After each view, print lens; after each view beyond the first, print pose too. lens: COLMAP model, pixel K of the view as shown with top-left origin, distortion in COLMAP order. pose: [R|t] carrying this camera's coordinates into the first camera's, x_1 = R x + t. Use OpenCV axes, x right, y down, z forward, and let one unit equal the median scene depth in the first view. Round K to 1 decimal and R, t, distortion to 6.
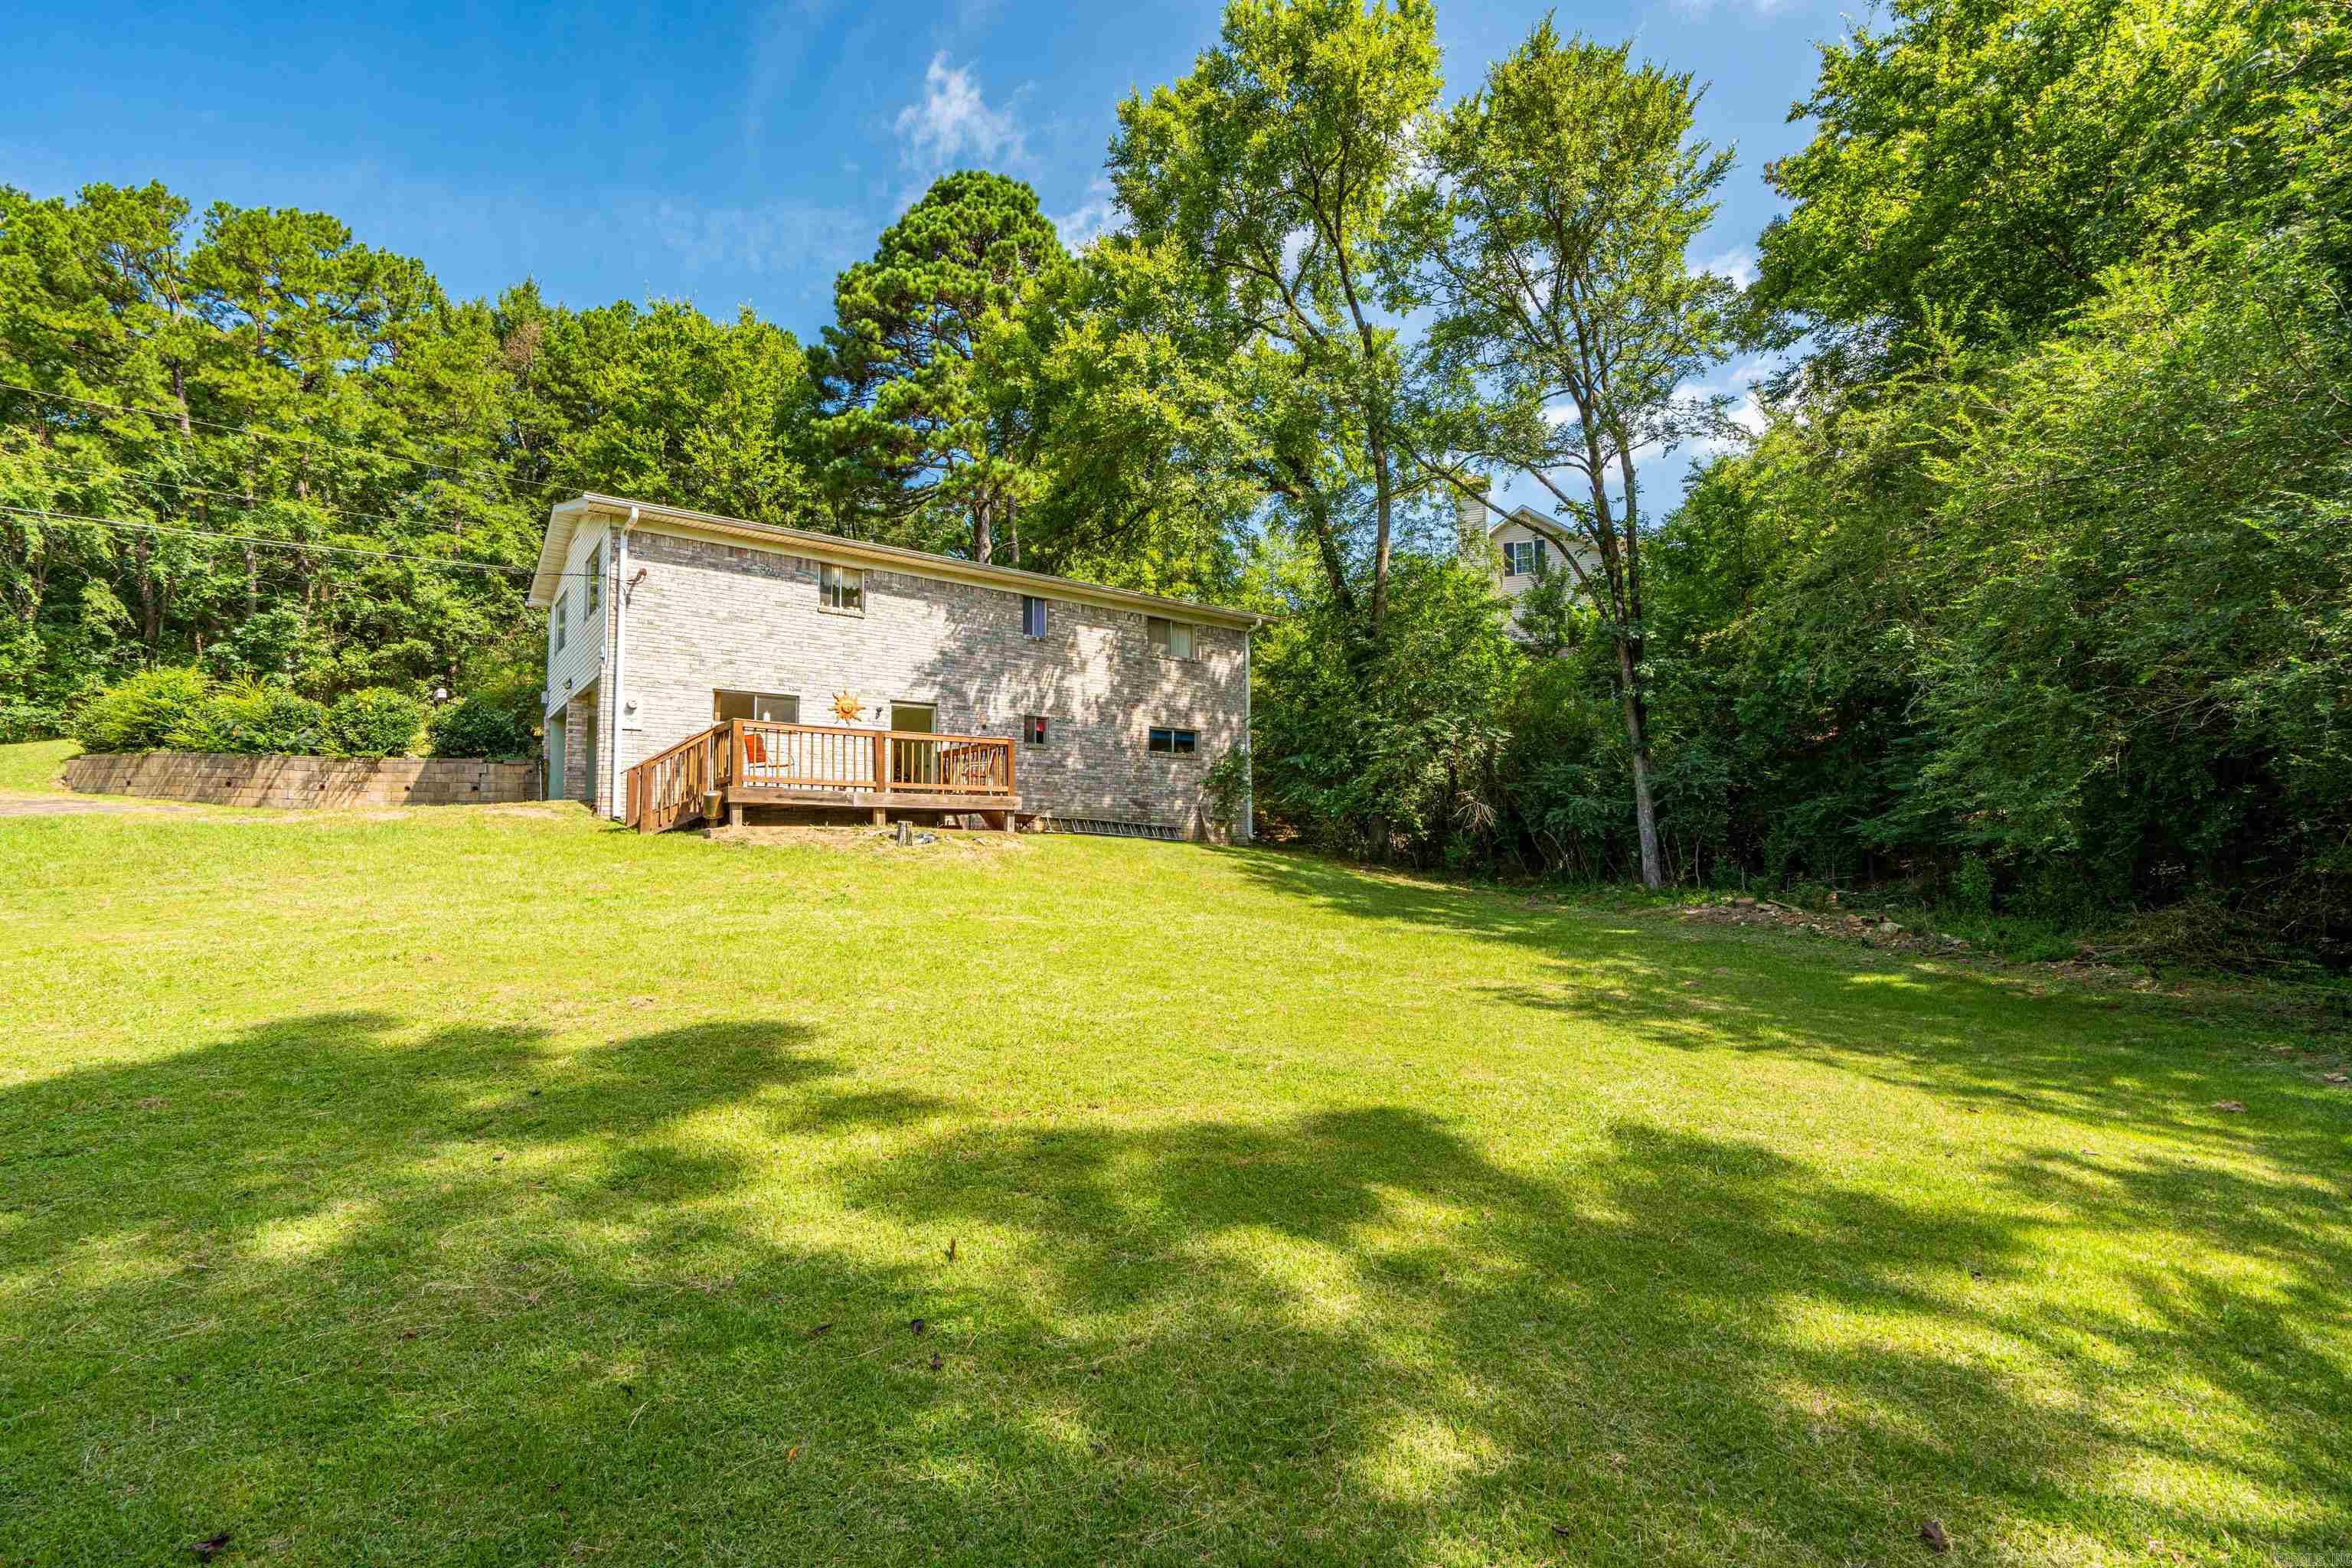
lens RADIAL K [[1065.9, 0, 1163.8], [0, 1065.9, 781.0], [0, 0, 1]] dist [-0.000365, 0.000442]
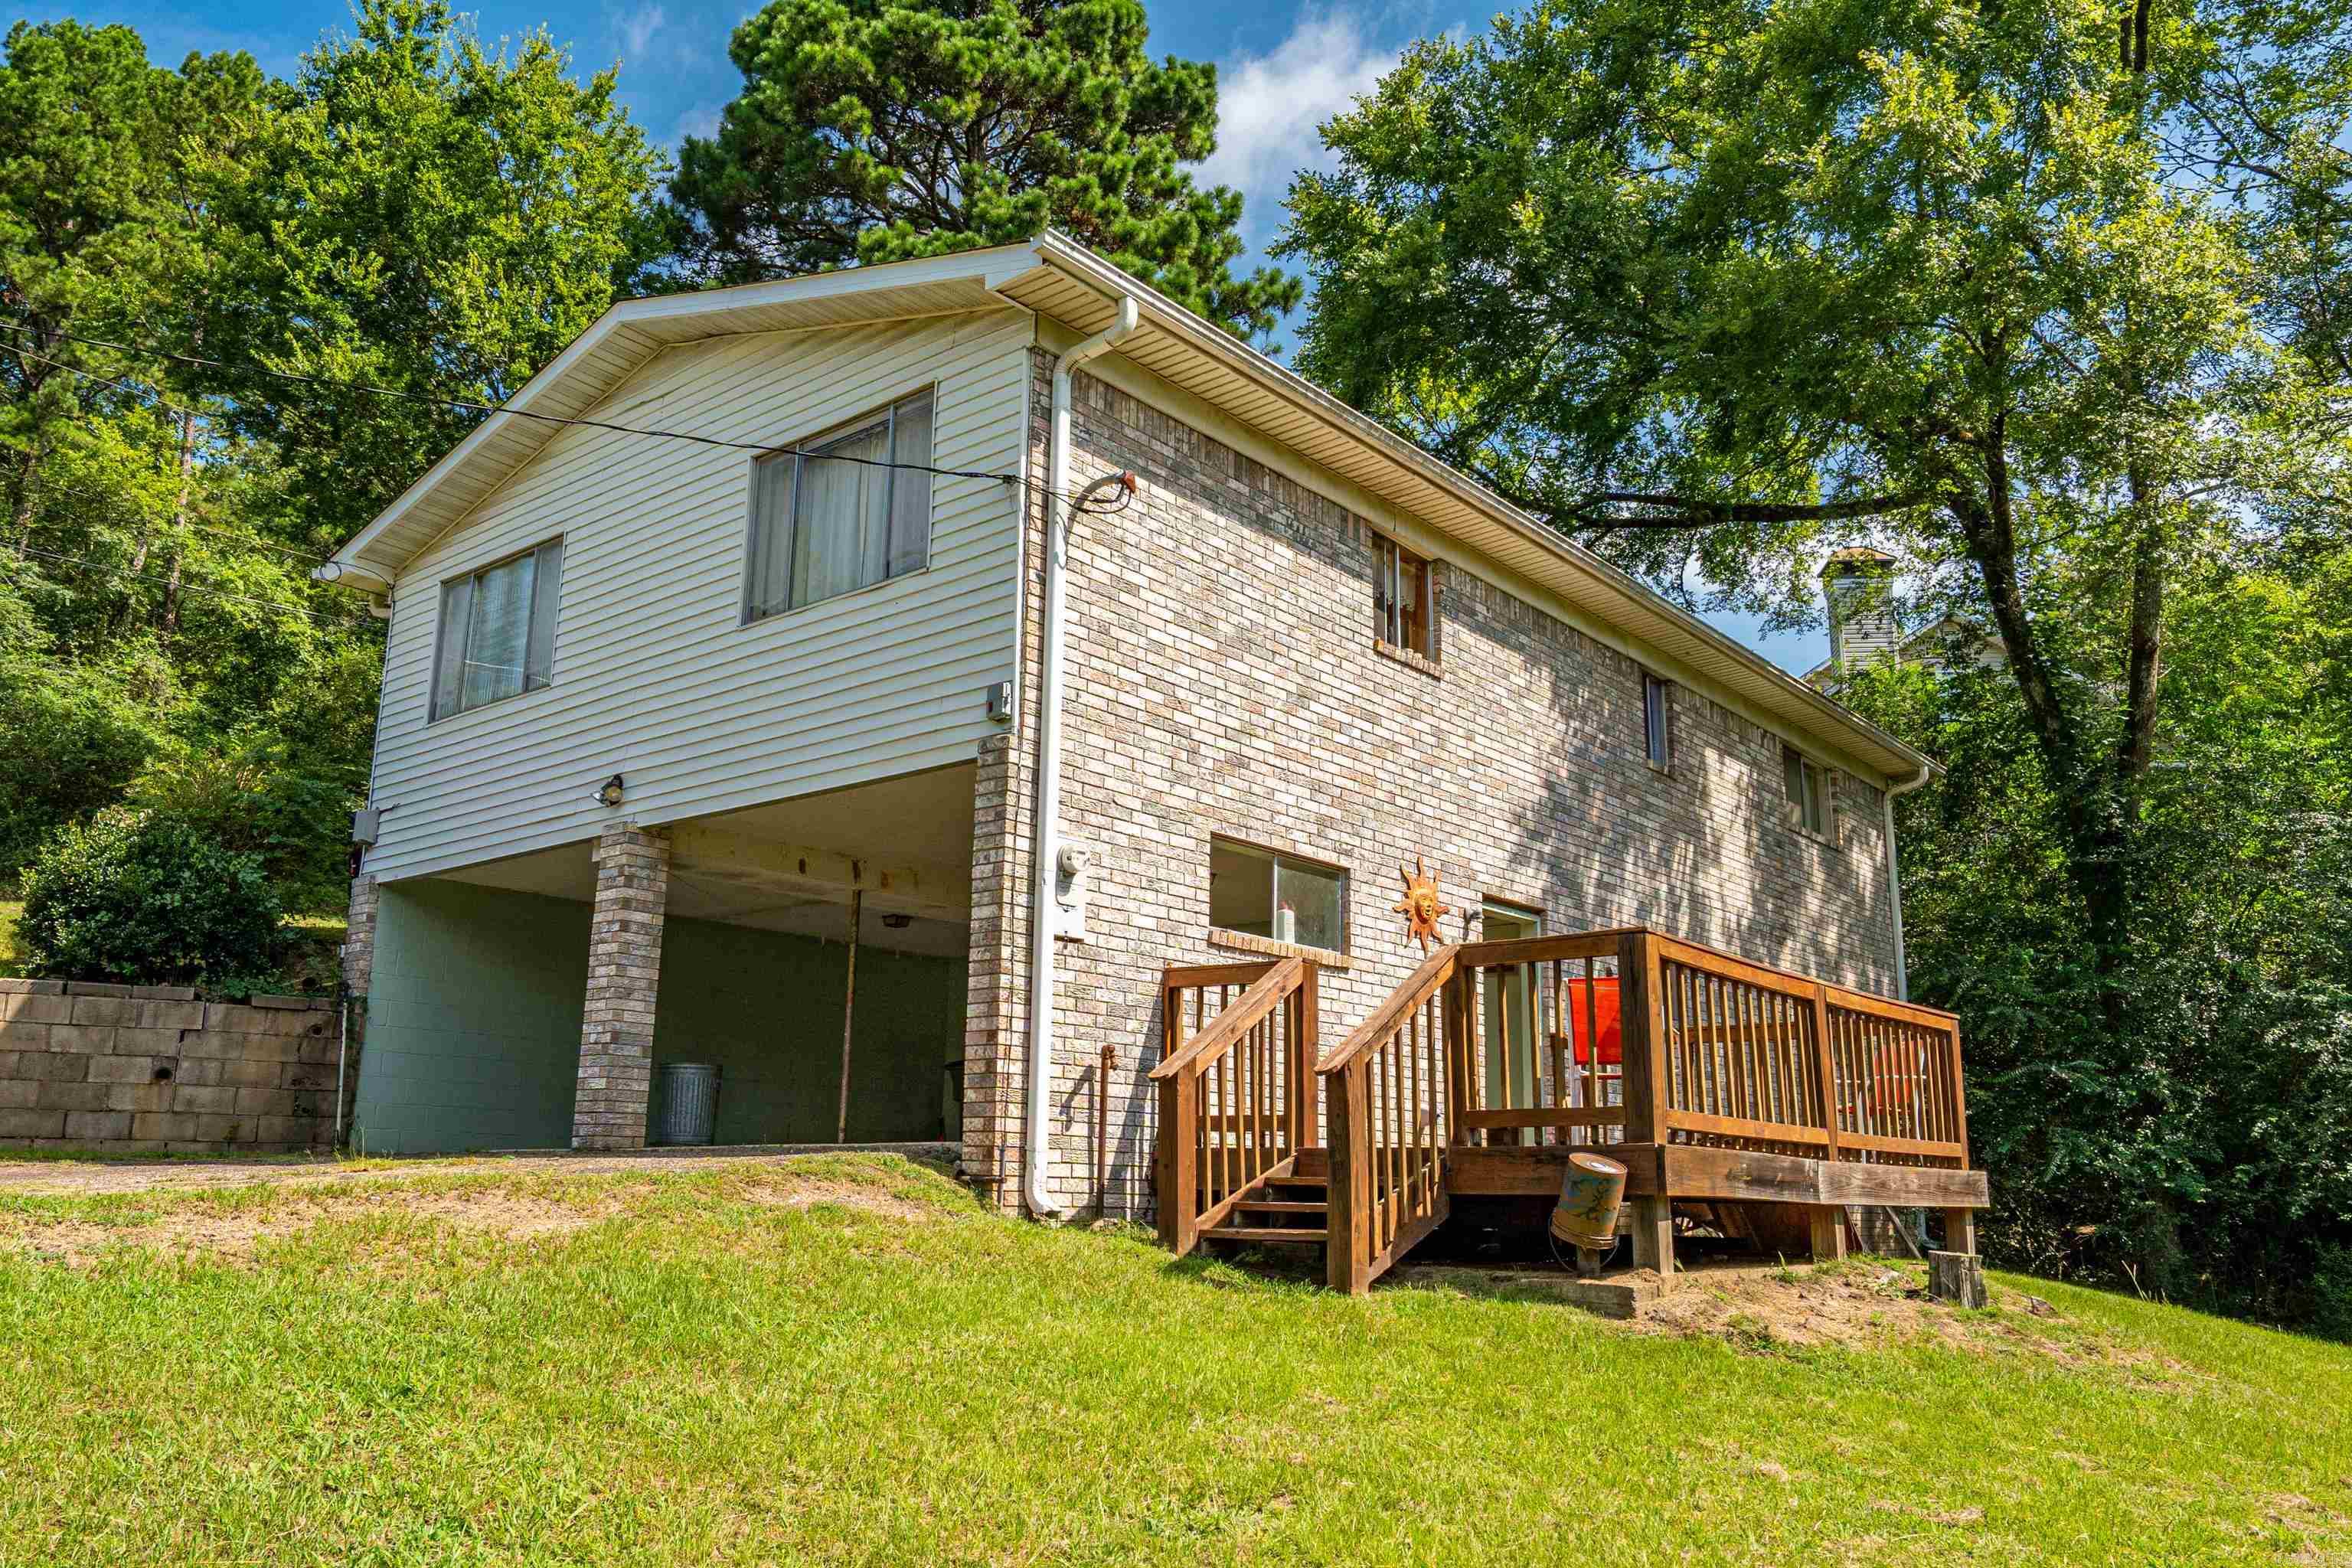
lens RADIAL K [[1842.9, 0, 1176.0], [0, 1842.9, 784.0], [0, 0, 1]] dist [0.043279, 0.001039]
pose [[0.977333, 0.074957, 0.197992, -0.490735], [-0.043723, 0.986525, -0.157658, -0.005055], [-0.207141, 0.145427, 0.967442, 0.363731]]
